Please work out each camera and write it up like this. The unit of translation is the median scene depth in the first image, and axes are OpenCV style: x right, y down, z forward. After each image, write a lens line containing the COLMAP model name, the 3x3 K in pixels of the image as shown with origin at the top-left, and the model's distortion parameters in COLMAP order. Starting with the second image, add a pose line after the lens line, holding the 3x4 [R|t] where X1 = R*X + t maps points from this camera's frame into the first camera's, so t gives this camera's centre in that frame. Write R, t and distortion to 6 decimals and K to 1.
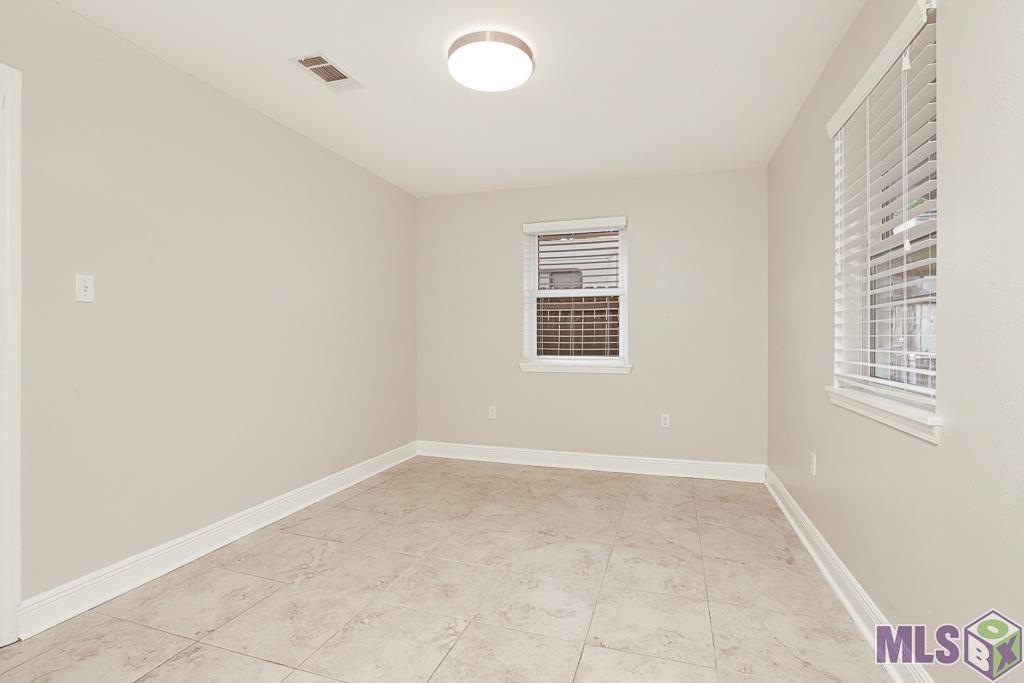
lens RADIAL K [[489.5, 0, 508.8], [0, 489.5, 337.7], [0, 0, 1]] dist [-0.041517, 0.017249]
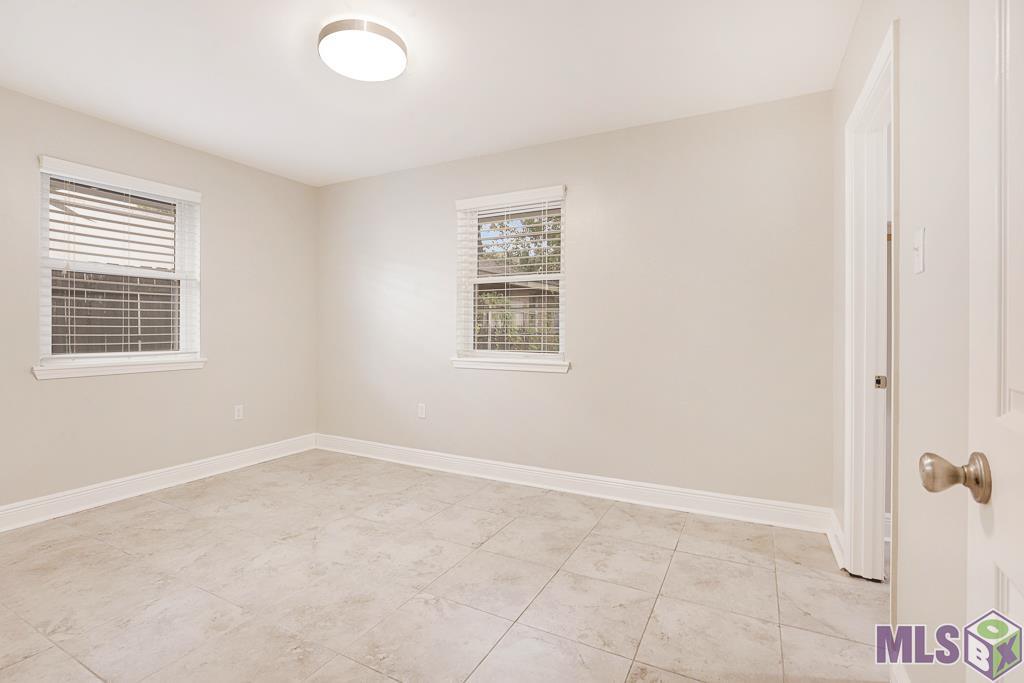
lens RADIAL K [[484.0, 0, 500.1], [0, 484.0, 320.0], [0, 0, 1]] dist [-0.047256, 0.021069]
pose [[0.165661, 0.015266, 0.986065, -0.658617], [-0.004938, 0.999880, -0.014650, -0.006609], [-0.986170, -0.002442, 0.165717, 0.379435]]
